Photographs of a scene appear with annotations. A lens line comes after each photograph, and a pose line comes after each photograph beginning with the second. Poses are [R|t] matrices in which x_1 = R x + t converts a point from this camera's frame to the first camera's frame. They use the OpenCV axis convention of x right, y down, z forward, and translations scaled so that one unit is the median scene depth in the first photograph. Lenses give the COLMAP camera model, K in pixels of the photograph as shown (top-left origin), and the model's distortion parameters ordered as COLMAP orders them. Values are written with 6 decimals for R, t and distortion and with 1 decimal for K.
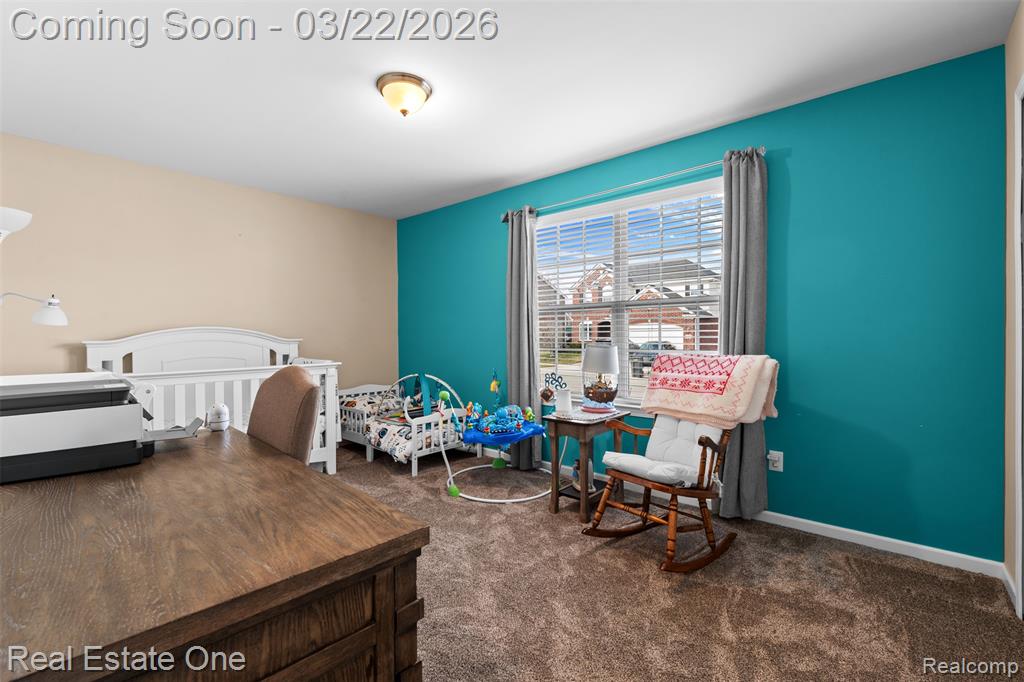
lens RADIAL K [[465.3, 0, 516.2], [0, 465.3, 338.1], [0, 0, 1]] dist [-0.002076, -0.000196]
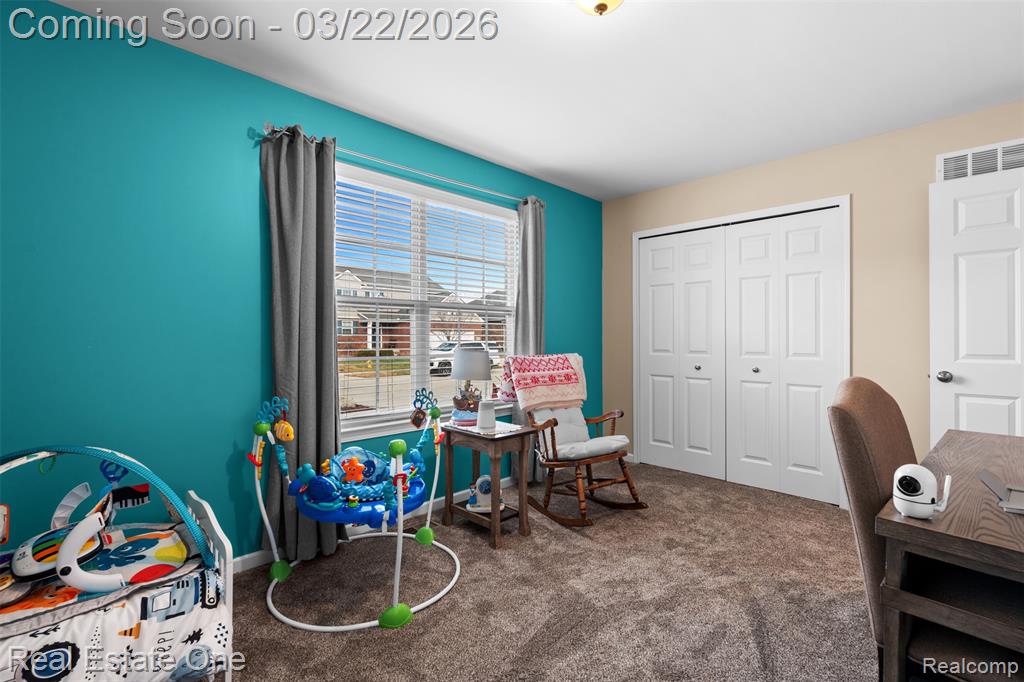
lens RADIAL K [[465.3, 0, 516.2], [0, 465.3, 338.1], [0, 0, 1]] dist [-0.002076, -0.000196]
pose [[0.061821, 0.007876, 0.998056, -0.674975], [0.009052, 0.999923, -0.008452, 0.000238], [-0.998046, 0.009557, 0.061744, 0.800734]]
